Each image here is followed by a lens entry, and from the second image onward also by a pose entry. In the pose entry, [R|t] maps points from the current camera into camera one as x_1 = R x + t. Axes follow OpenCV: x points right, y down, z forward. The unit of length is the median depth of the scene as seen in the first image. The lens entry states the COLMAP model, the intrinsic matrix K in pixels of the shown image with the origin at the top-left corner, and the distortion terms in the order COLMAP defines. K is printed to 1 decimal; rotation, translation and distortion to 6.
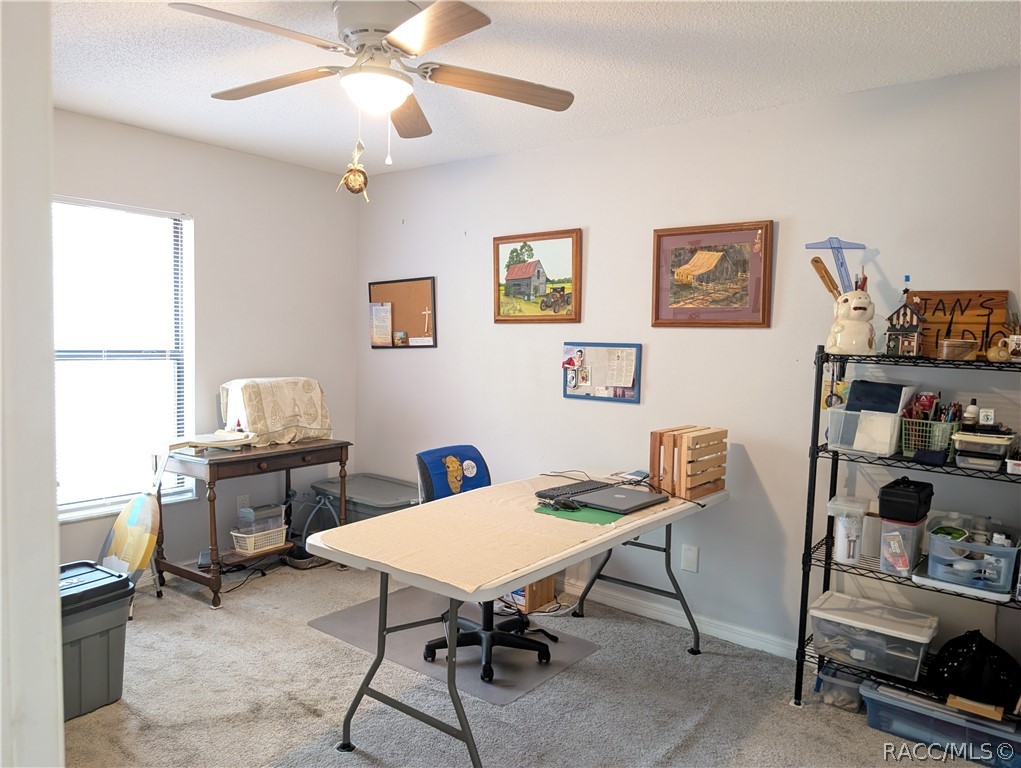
lens RADIAL K [[739.4, 0, 504.8], [0, 739.4, 385.9], [0, 0, 1]] dist [0.032118, -0.029306]
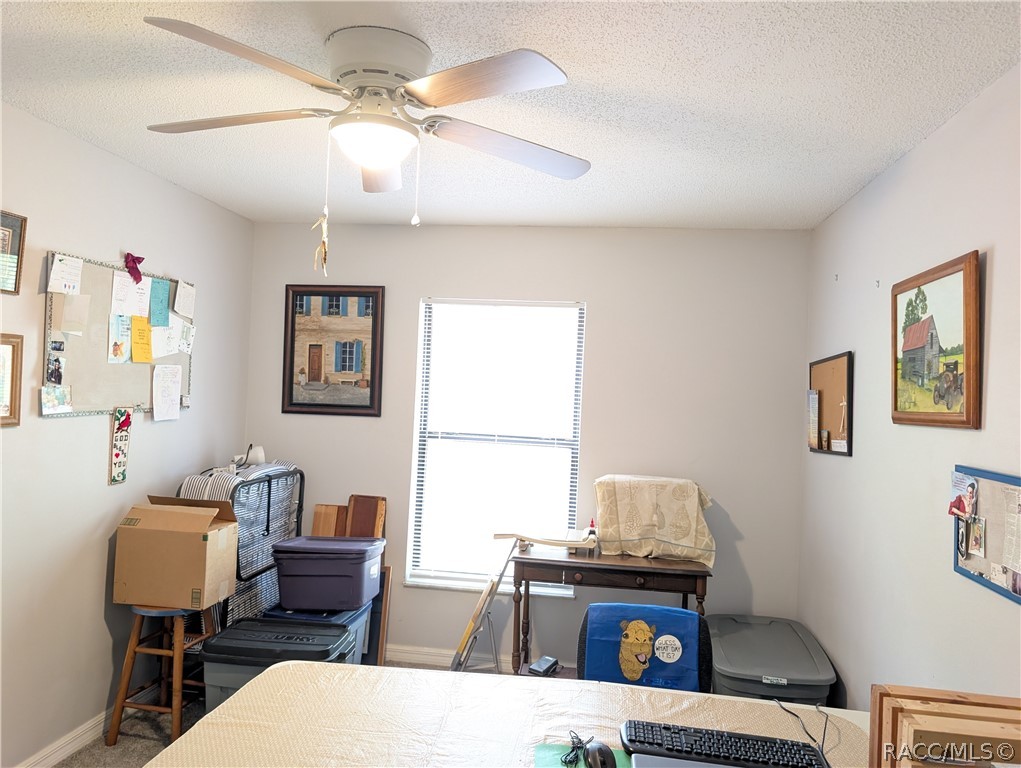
lens RADIAL K [[739.4, 0, 510.2], [0, 739.4, 376.1], [0, 0, 1]] dist [0.032118, -0.029306]
pose [[0.520103, -0.015331, -0.853966, 0.359581], [-0.092129, 0.992998, -0.073938, -0.051821], [0.849120, 0.117130, 0.515049, 0.435455]]
